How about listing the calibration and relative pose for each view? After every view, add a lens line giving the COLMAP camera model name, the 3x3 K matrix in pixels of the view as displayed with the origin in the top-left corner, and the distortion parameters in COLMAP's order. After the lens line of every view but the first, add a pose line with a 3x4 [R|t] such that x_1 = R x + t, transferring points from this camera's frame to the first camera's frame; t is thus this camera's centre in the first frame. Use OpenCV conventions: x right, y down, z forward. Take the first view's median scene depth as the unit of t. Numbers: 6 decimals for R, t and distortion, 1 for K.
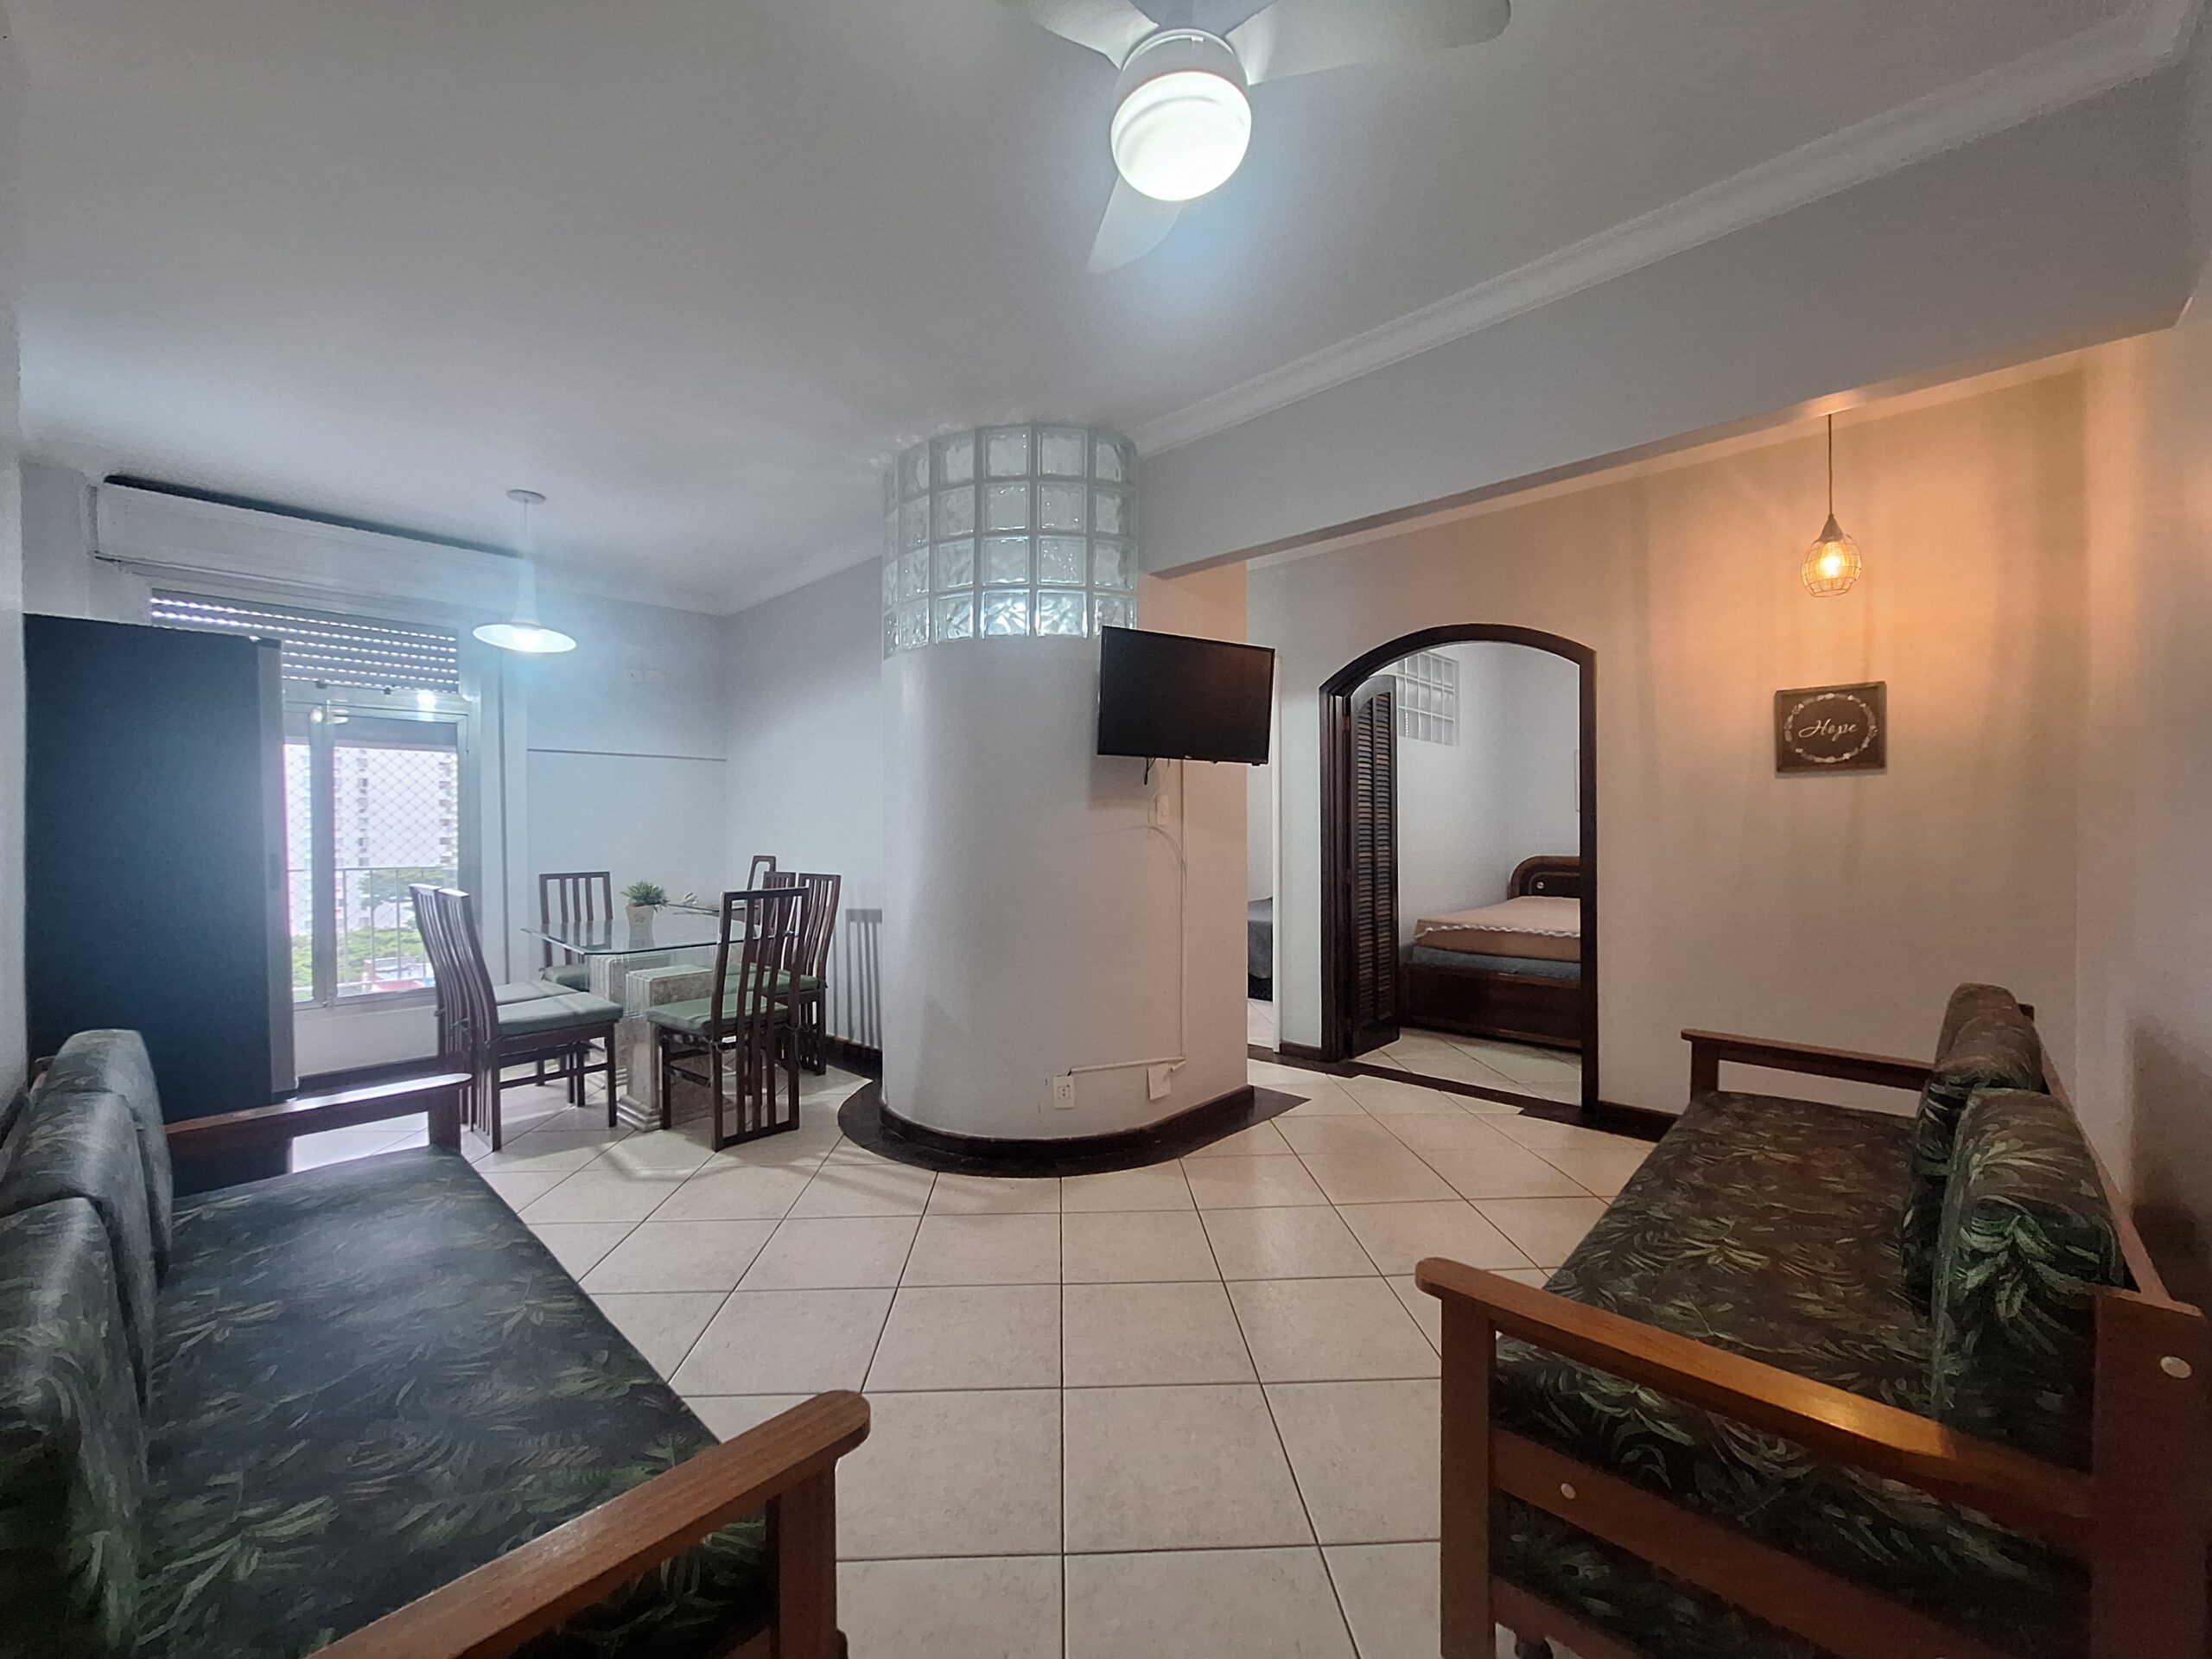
lens RADIAL K [[879.2, 0, 1103.9], [0, 879.2, 837.7], [0, 0, 1]] dist [-0.002821, 0.000937]
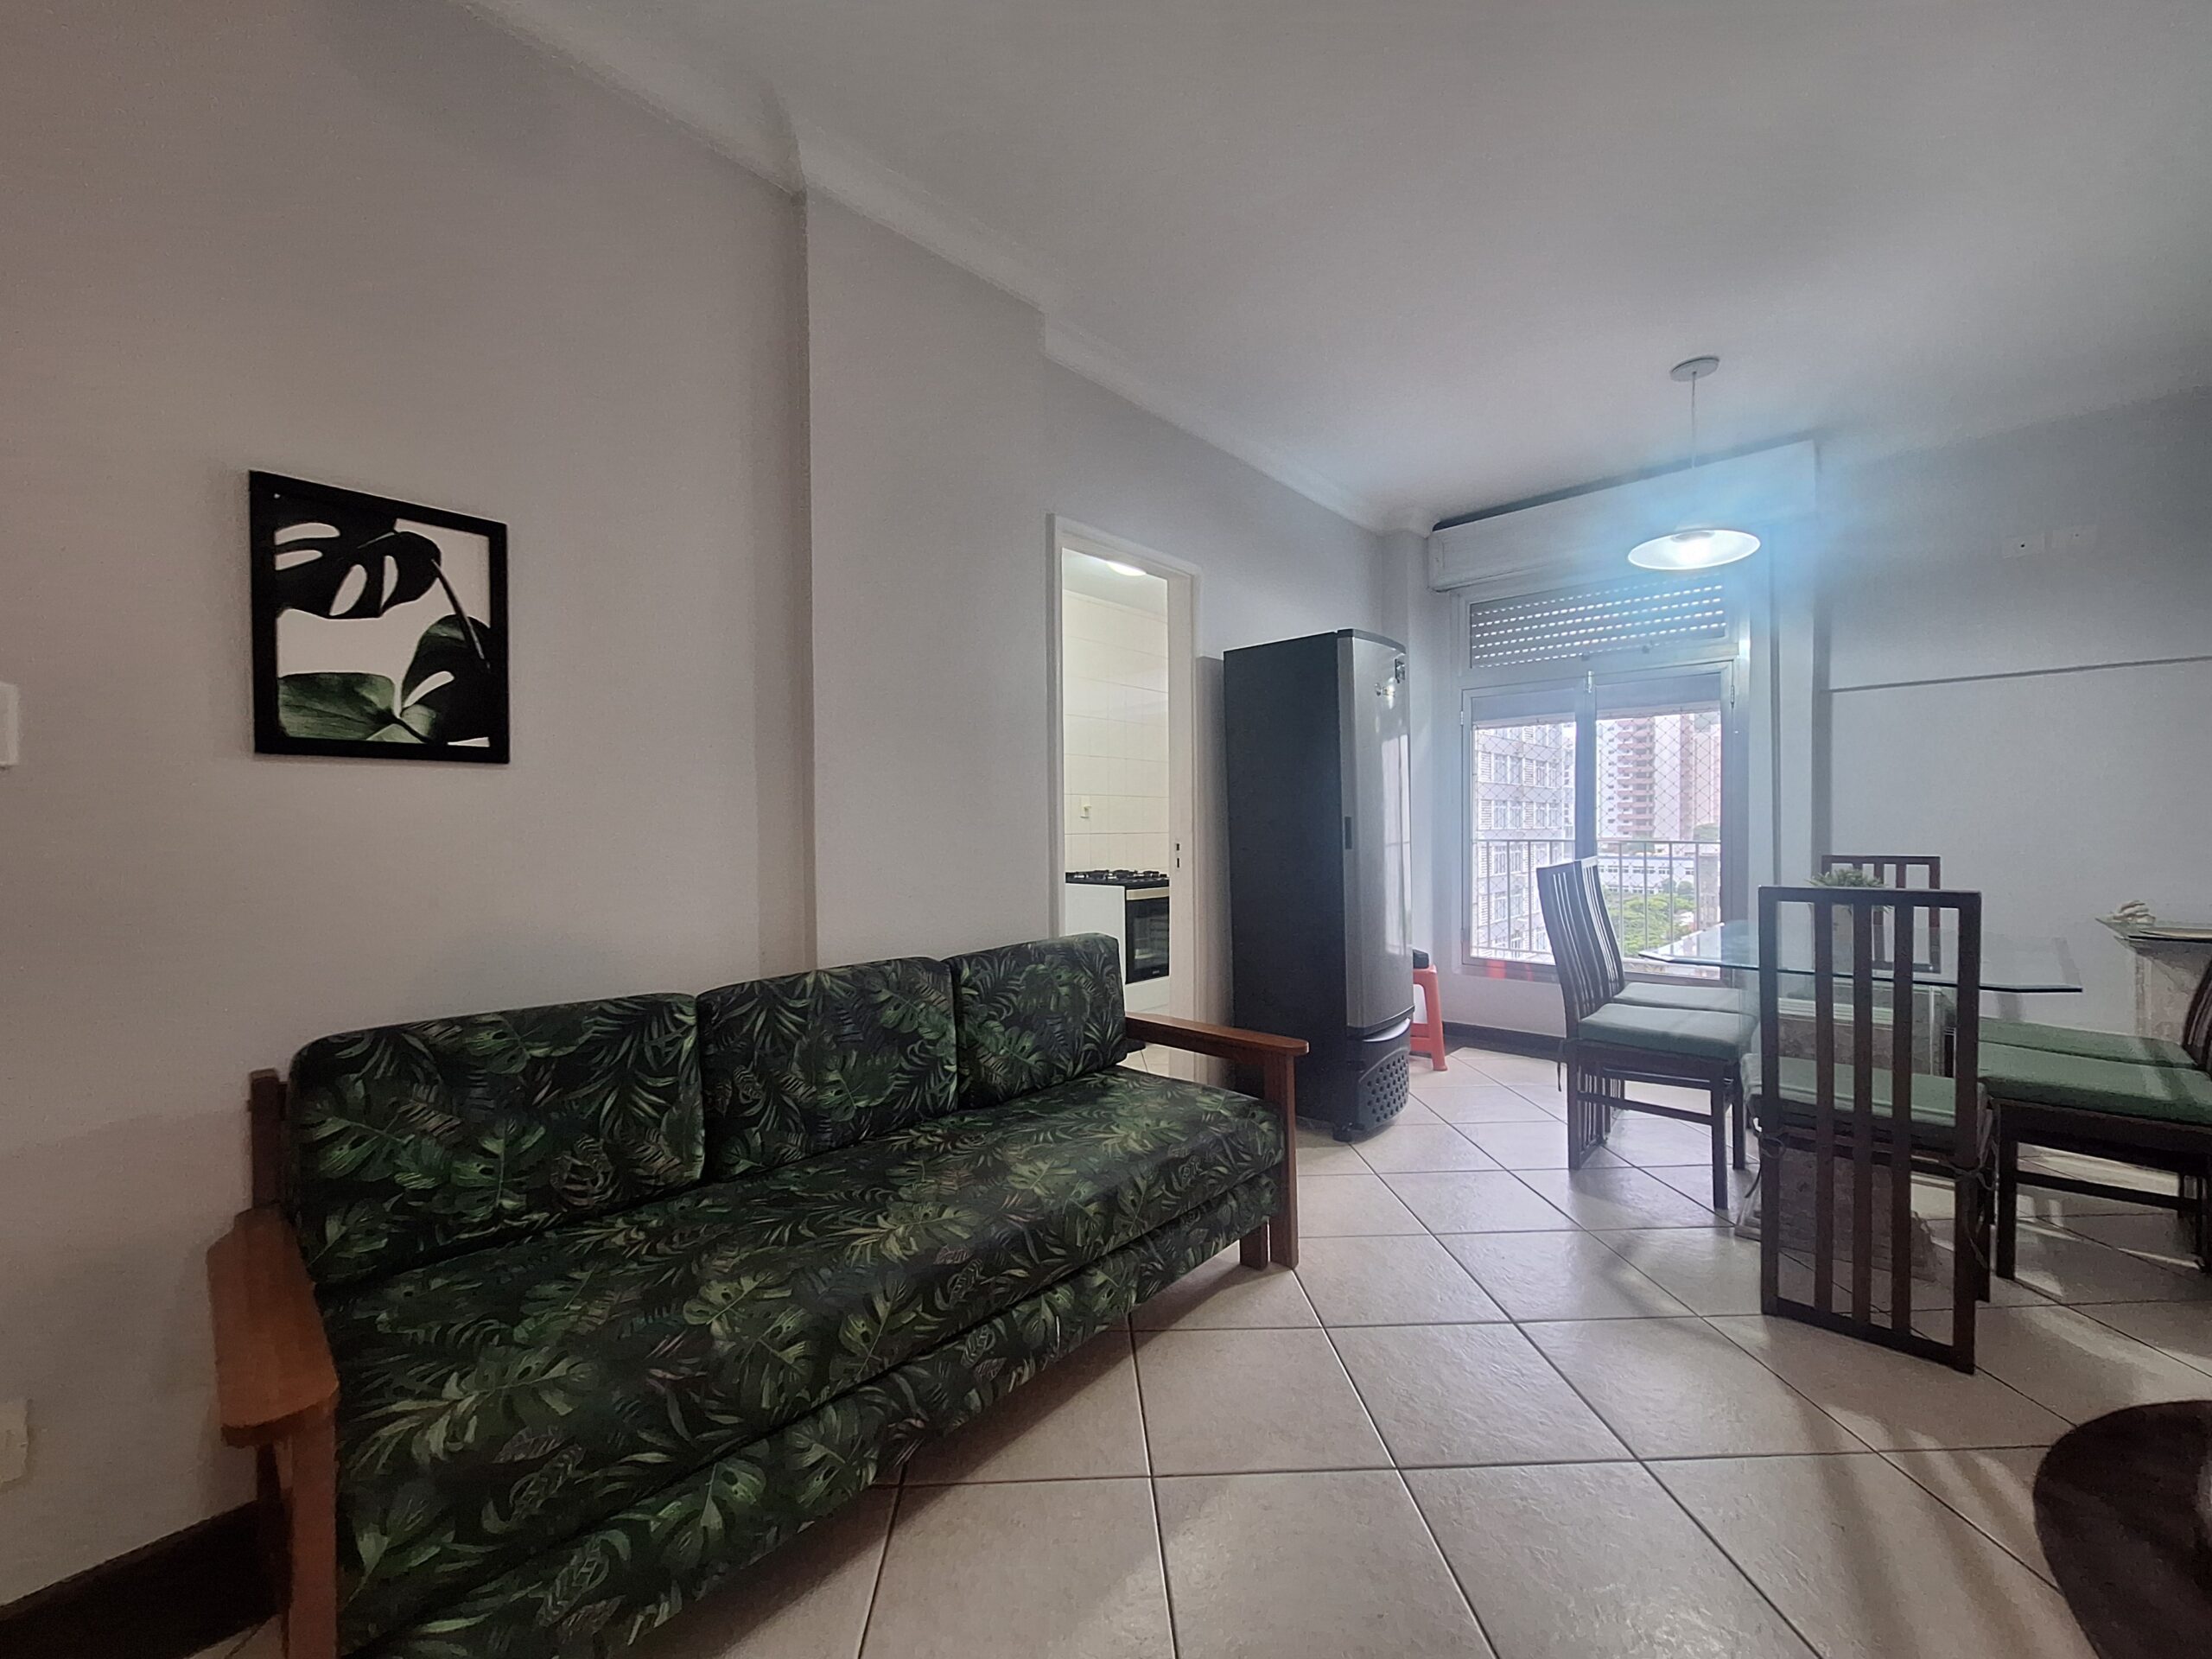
lens RADIAL K [[879.2, 0, 1093.5], [0, 879.2, 830.3], [0, 0, 1]] dist [-0.002821, 0.000937]
pose [[-0.002293, 0.012265, -0.999922, 0.130628], [-0.003713, 0.999918, 0.012273, 0.016103], [0.999990, 0.003740, -0.002247, 0.441831]]
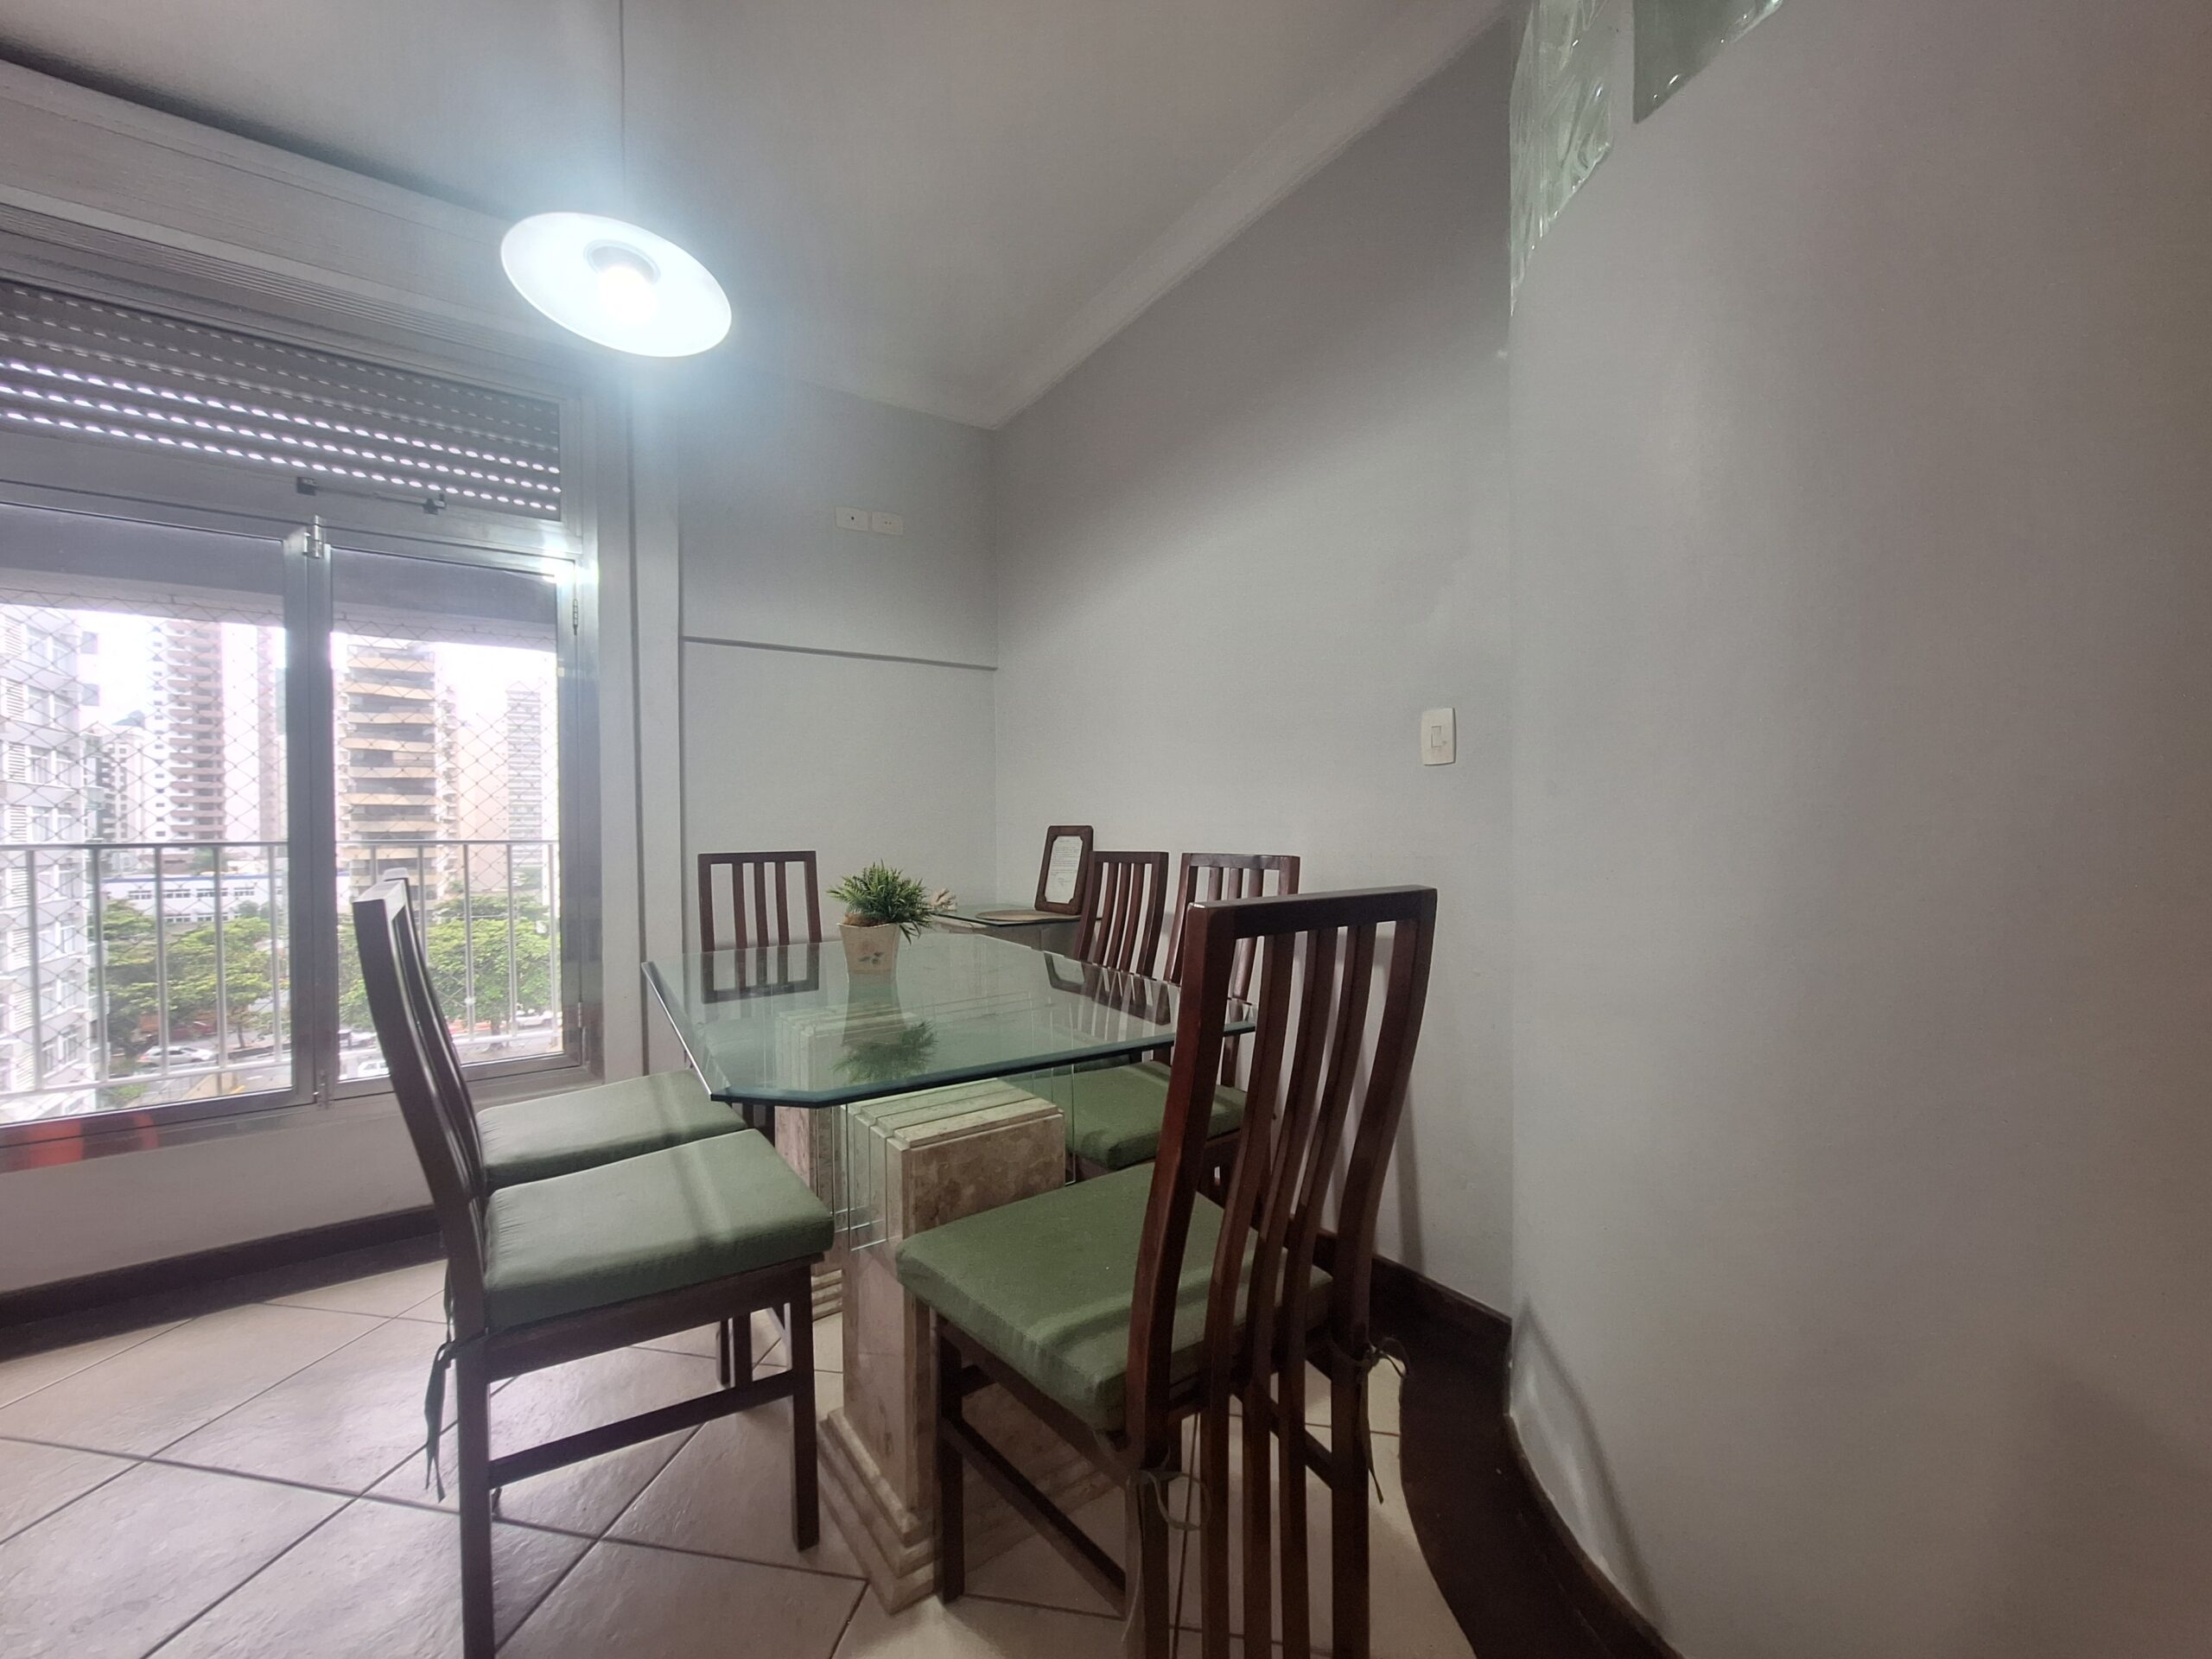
lens RADIAL K [[879.2, 0, 1092.7], [0, 879.2, 828.8], [0, 0, 1]] dist [-0.002821, 0.000937]
pose [[0.975044, -0.002818, -0.221994, -0.329092], [0.001994, 0.999990, -0.003936, 0.032761], [0.222003, 0.003395, 0.975040, 0.607810]]
